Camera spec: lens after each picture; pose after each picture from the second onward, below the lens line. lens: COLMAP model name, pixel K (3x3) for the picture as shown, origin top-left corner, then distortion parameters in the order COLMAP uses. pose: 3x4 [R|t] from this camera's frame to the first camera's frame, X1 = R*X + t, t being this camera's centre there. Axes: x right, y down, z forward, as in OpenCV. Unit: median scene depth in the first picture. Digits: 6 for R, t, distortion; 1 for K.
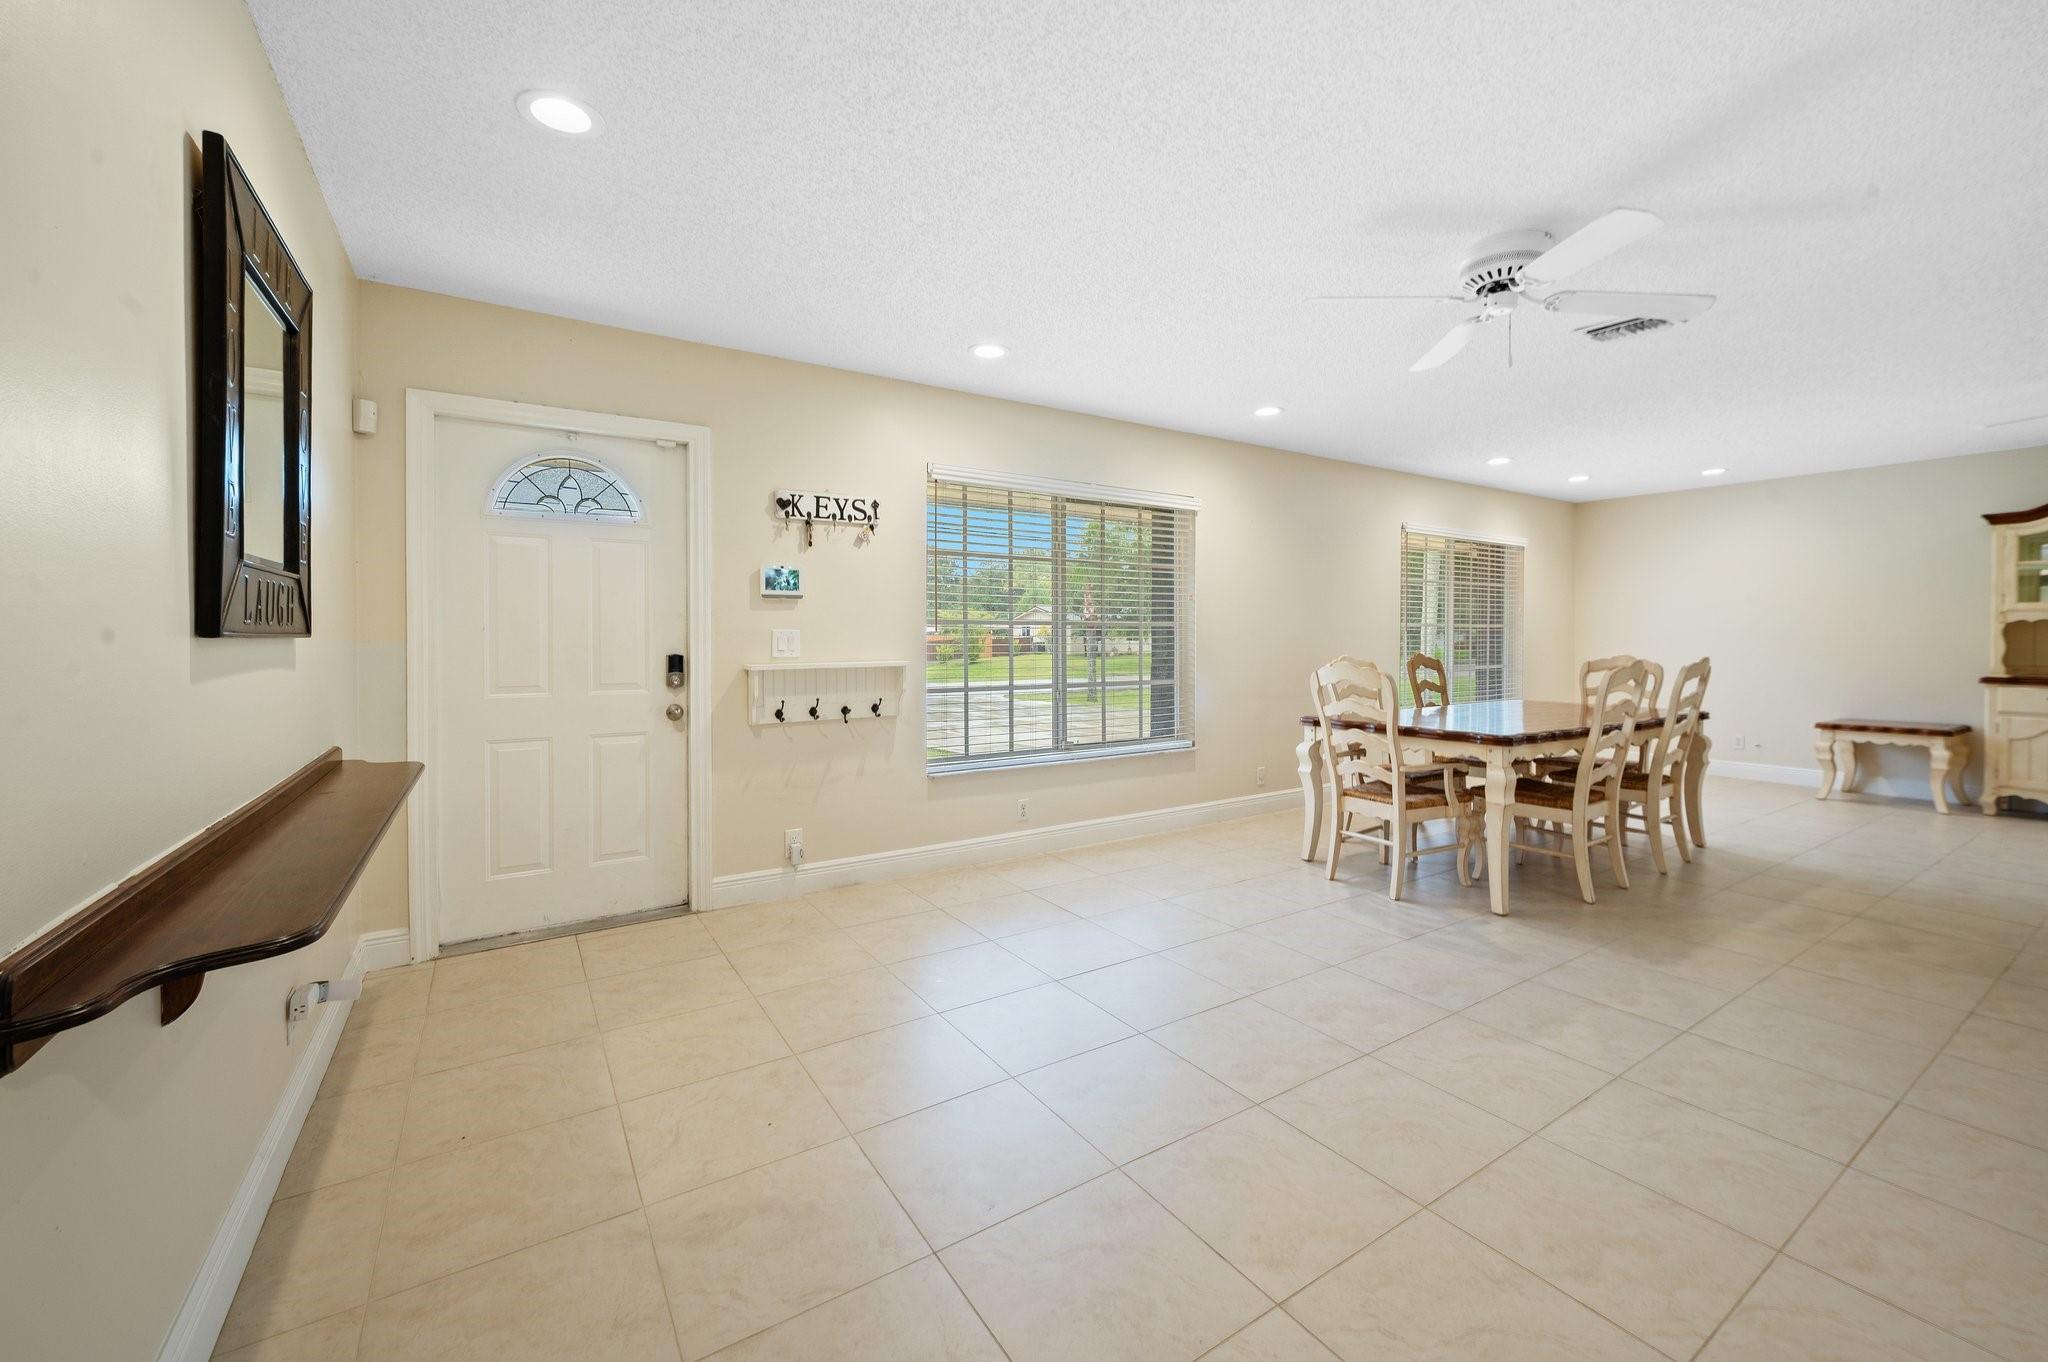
lens RADIAL K [[832.2, 0, 1075.1], [0, 832.2, 640.7], [0, 0, 1]] dist [-0.000505, -0.000071]
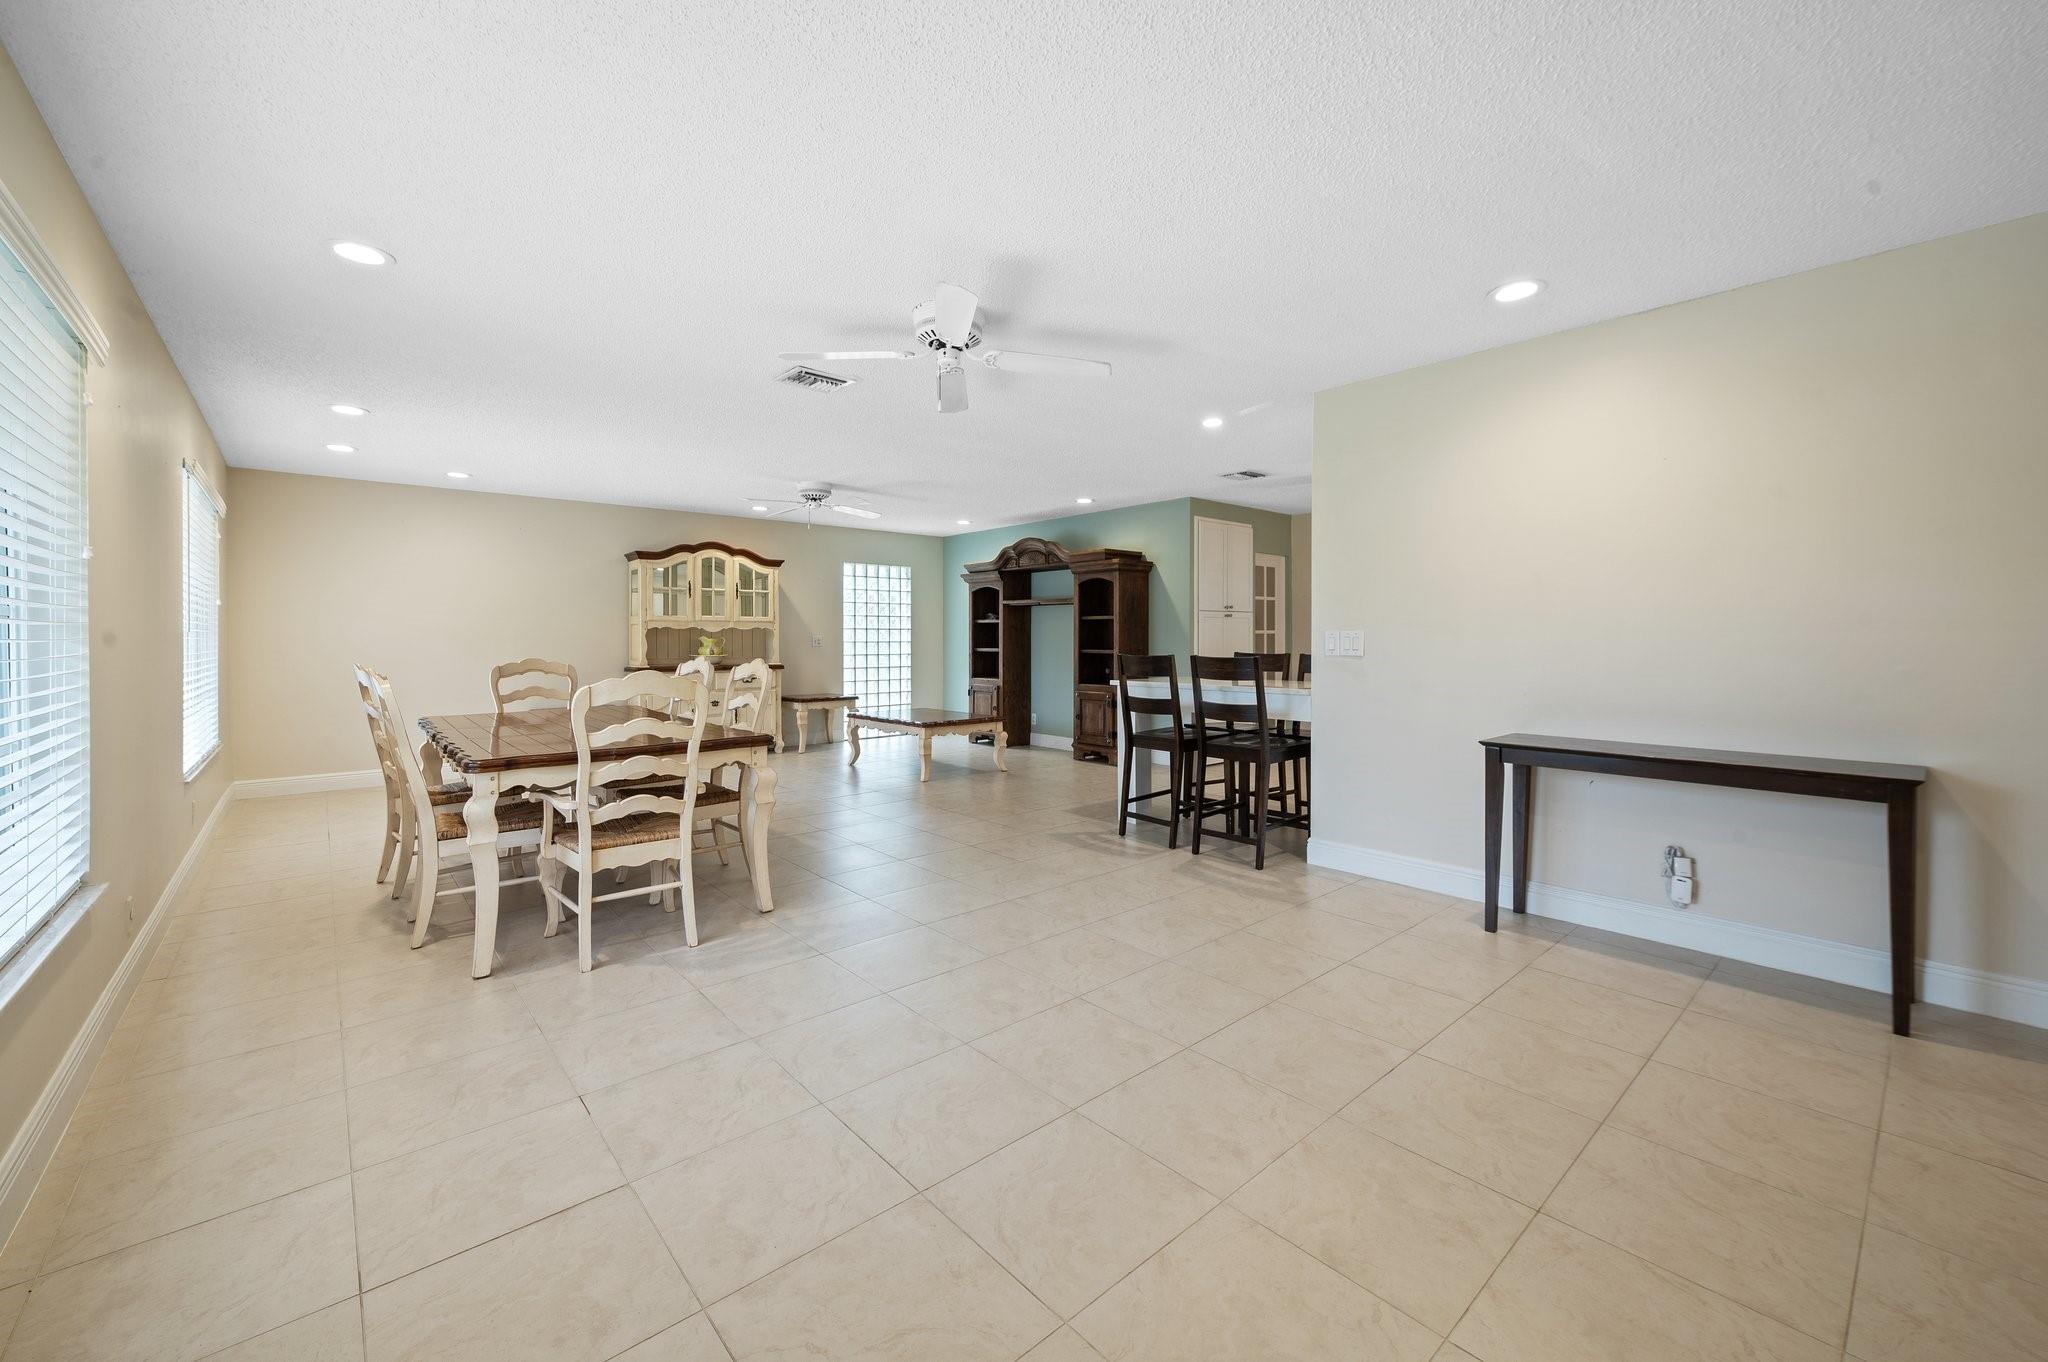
lens RADIAL K [[802.8, 0, 1029.8], [0, 802.8, 638.5], [0, 0, 1]] dist [0.002437, 0.000104]
pose [[-0.111708, 0.000544, 0.993741, -0.391670], [0.004645, 0.999989, -0.000026, -0.003201], [-0.993730, 0.004613, -0.111709, 0.611472]]
